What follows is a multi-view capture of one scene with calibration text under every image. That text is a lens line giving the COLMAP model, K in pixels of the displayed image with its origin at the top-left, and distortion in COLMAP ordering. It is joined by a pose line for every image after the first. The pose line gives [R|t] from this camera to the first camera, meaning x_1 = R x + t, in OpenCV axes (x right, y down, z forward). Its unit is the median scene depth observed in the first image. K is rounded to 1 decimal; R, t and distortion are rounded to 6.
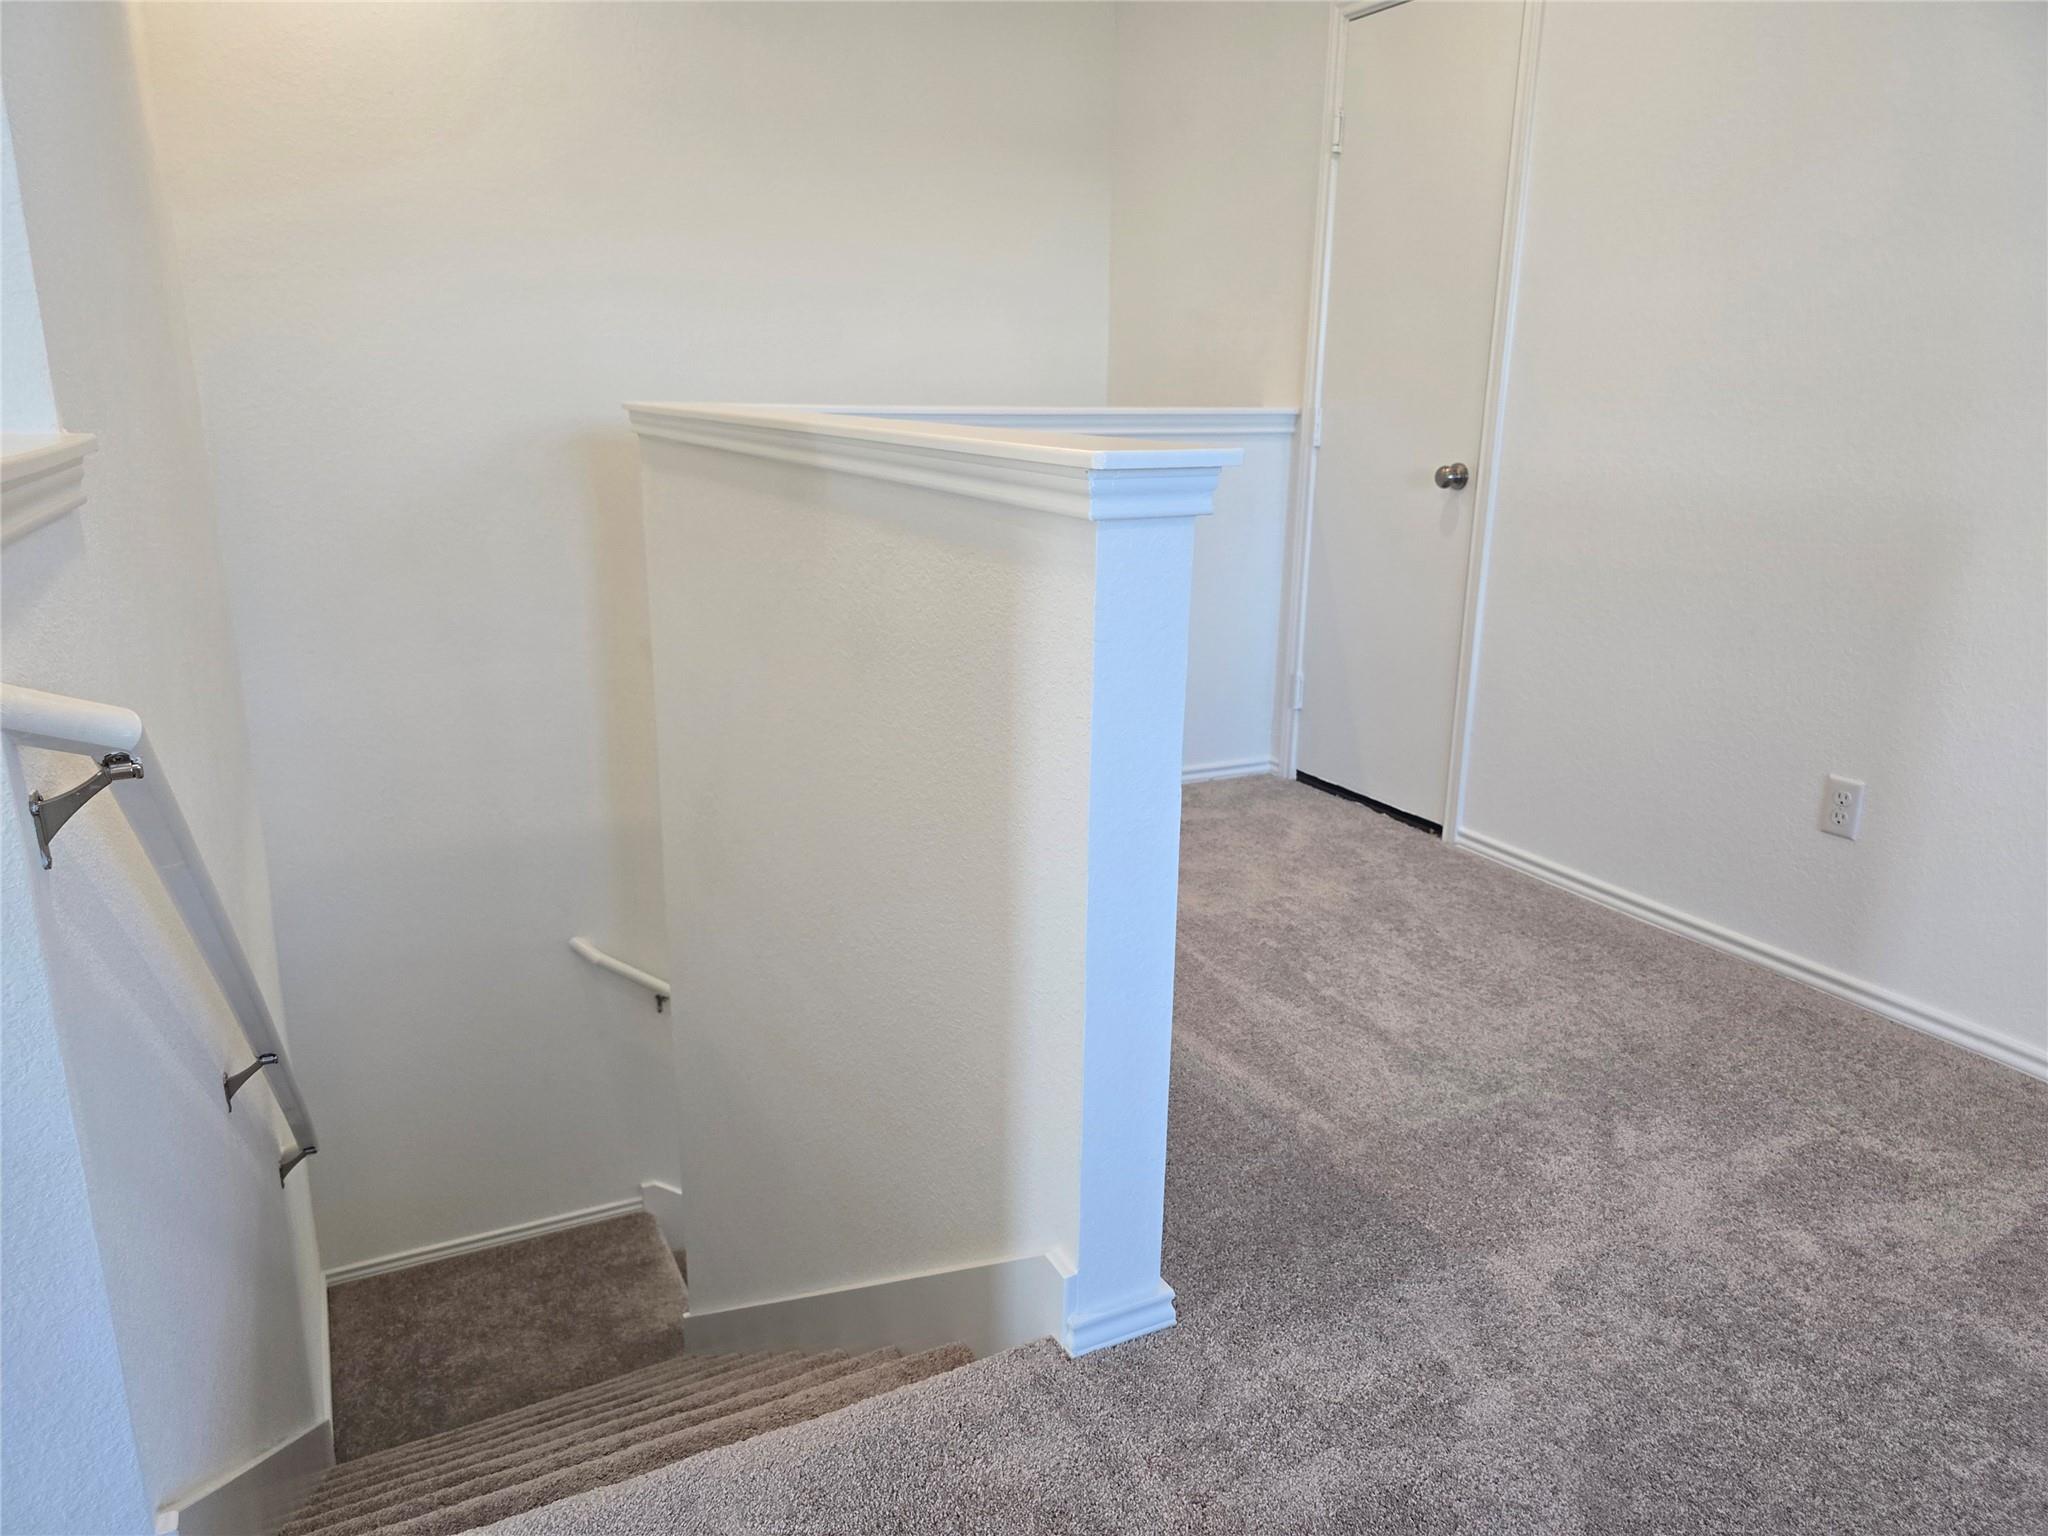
lens RADIAL K [[1361.0, 0, 1024.0], [0, 1361.0, 768.0], [0, 0, 1]] dist [0.056526, -0.052493]
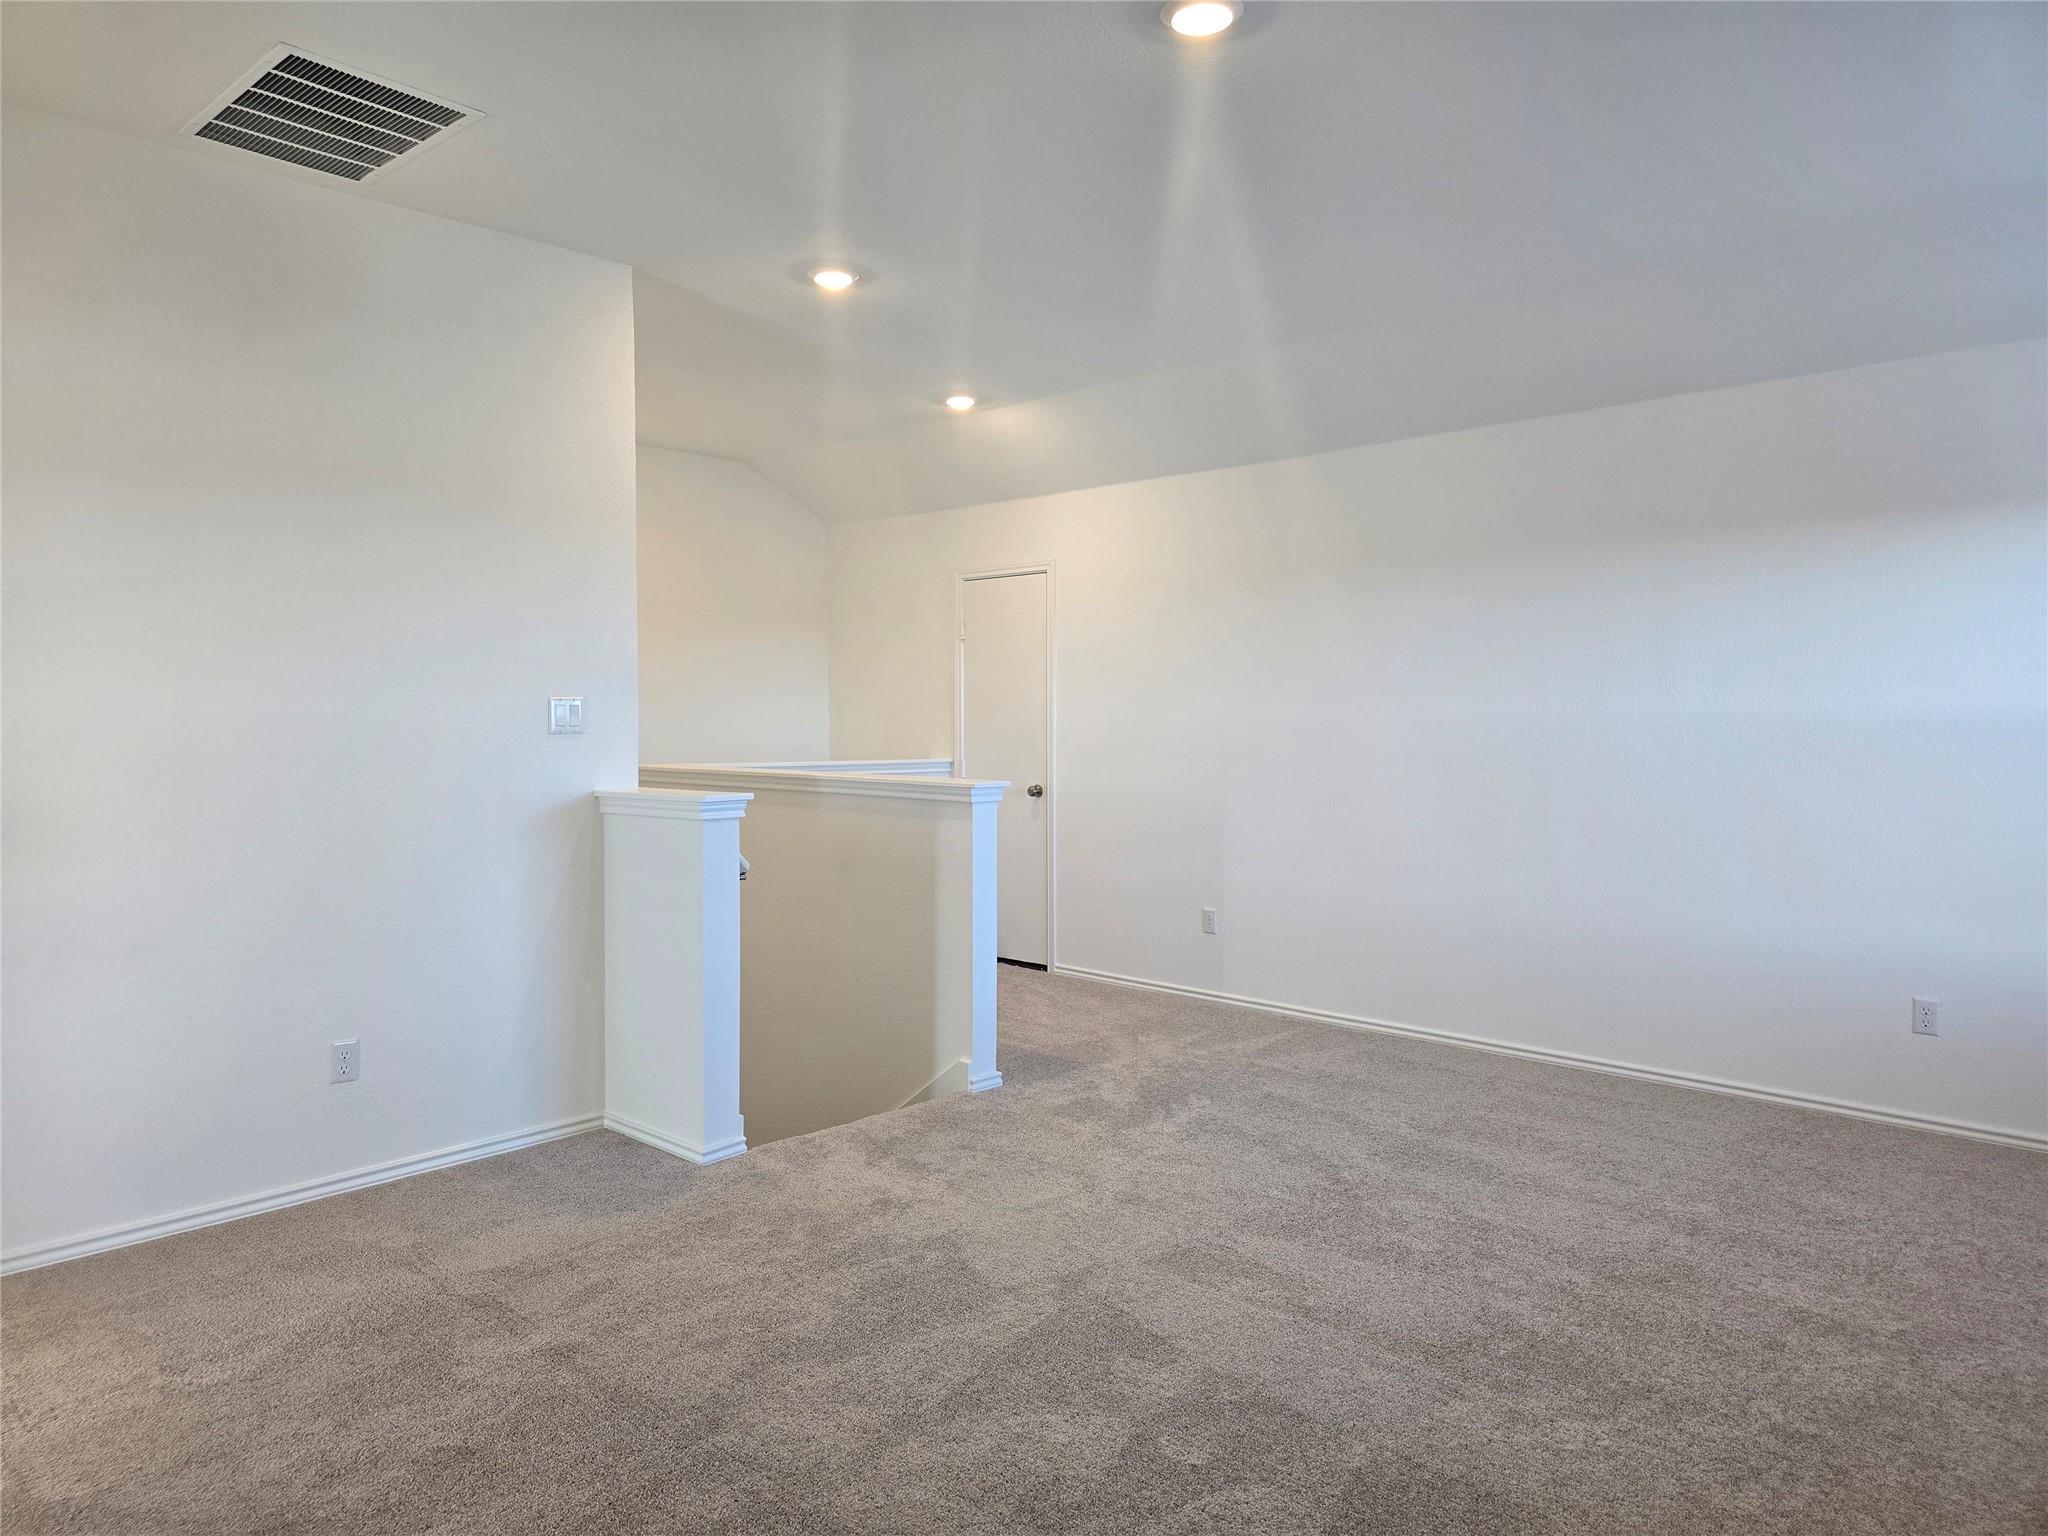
lens RADIAL K [[1354.5, 0, 1022.8], [0, 1354.5, 764.4], [0, 0, 1]] dist [0.066791, -0.055216]
pose [[0.940657, -0.019063, 0.338823, -0.525098], [0.097877, 0.971233, -0.217088, 0.251586], [-0.324938, 0.237368, 0.915463, -1.156613]]
